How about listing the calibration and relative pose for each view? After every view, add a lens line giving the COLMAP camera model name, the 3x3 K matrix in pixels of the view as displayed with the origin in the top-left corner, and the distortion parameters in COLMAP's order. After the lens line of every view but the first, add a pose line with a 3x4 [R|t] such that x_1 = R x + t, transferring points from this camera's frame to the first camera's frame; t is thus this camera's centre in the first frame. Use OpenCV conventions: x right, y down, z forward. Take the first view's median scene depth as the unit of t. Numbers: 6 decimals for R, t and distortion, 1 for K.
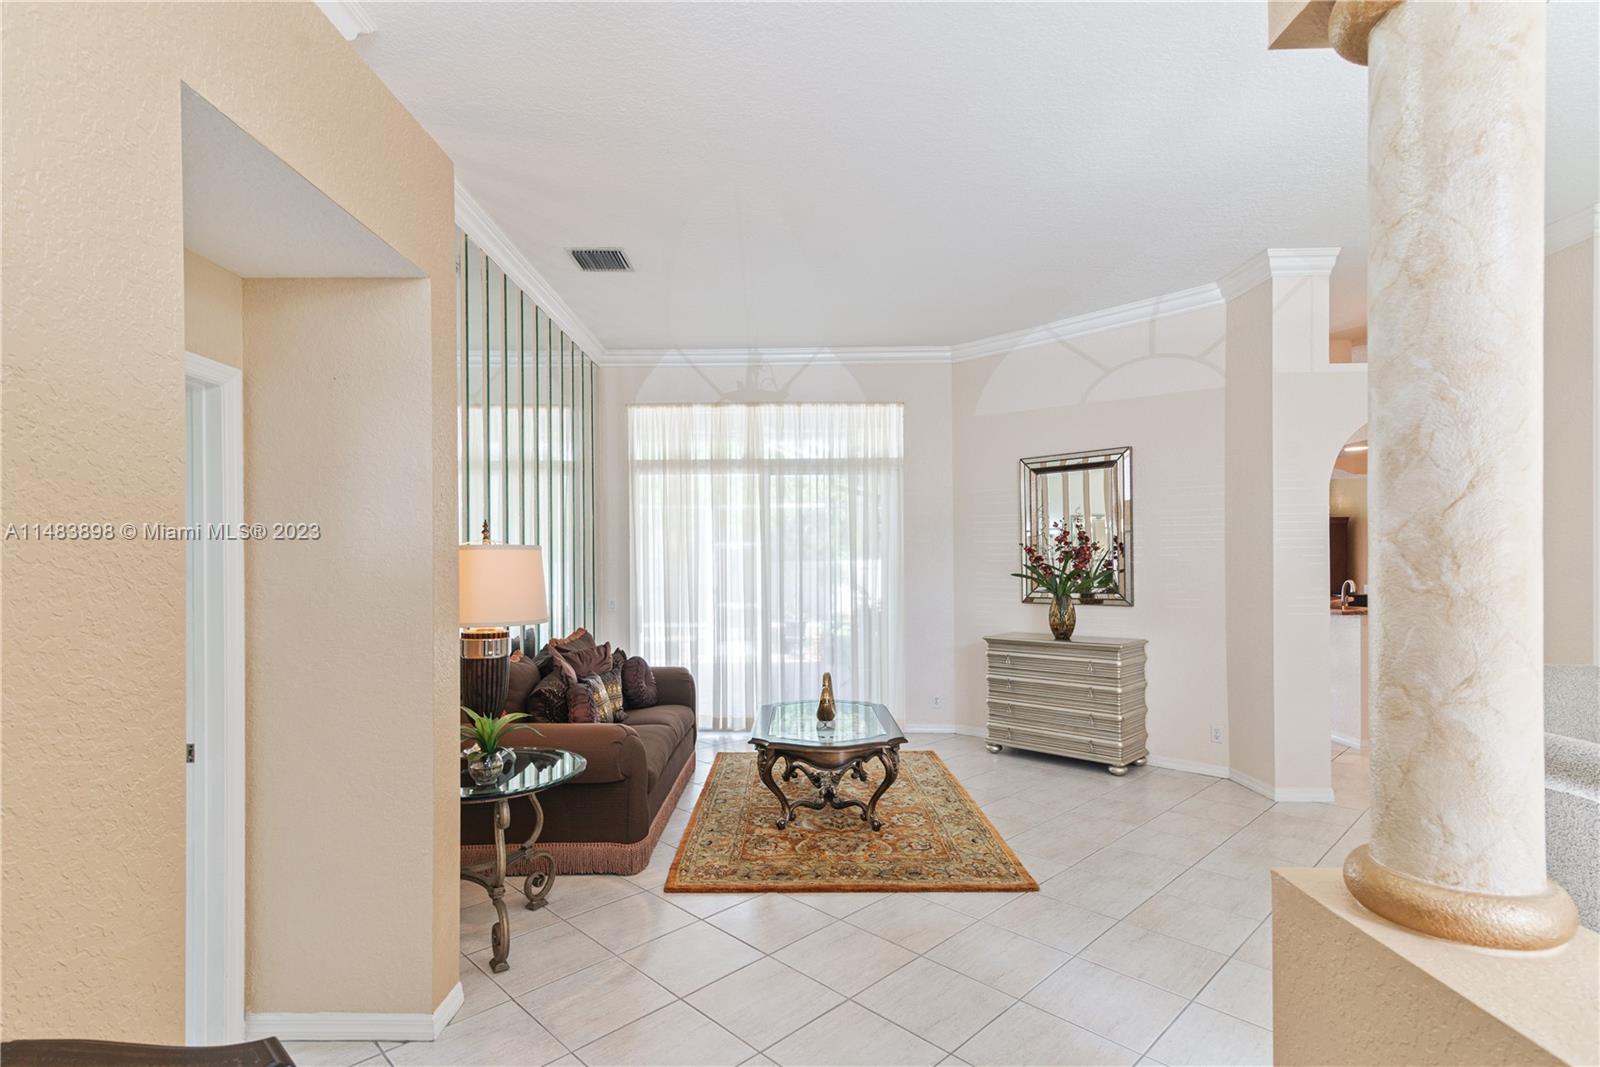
lens RADIAL K [[756.4, 0, 797.7], [0, 756.4, 579.7], [0, 0, 1]] dist [-0.002138, -0.000065]
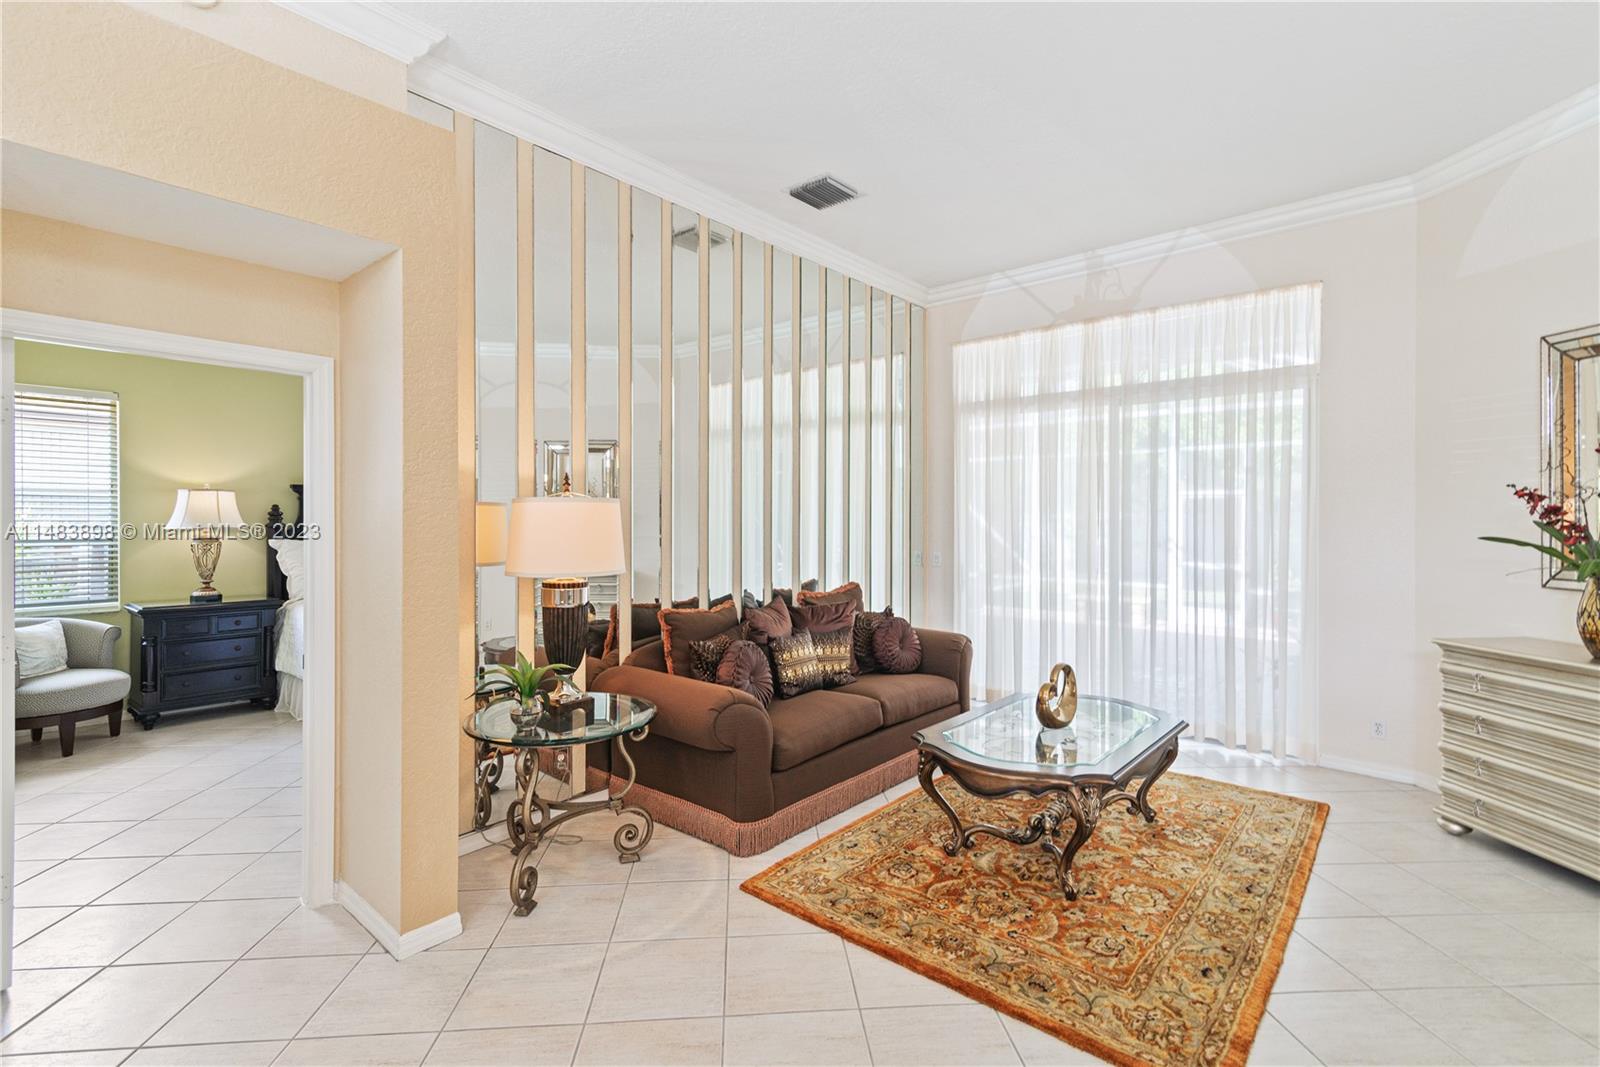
lens RADIAL K [[731.1, 0, 800.0], [0, 731.1, 533.5], [0, 0, 1]] dist [0.002487, -0.000779]
pose [[0.760373, 0.020734, -0.649156, 0.221642], [-0.018052, 0.999779, 0.010789, -0.006347], [0.649236, 0.003515, 0.760579, 0.205064]]
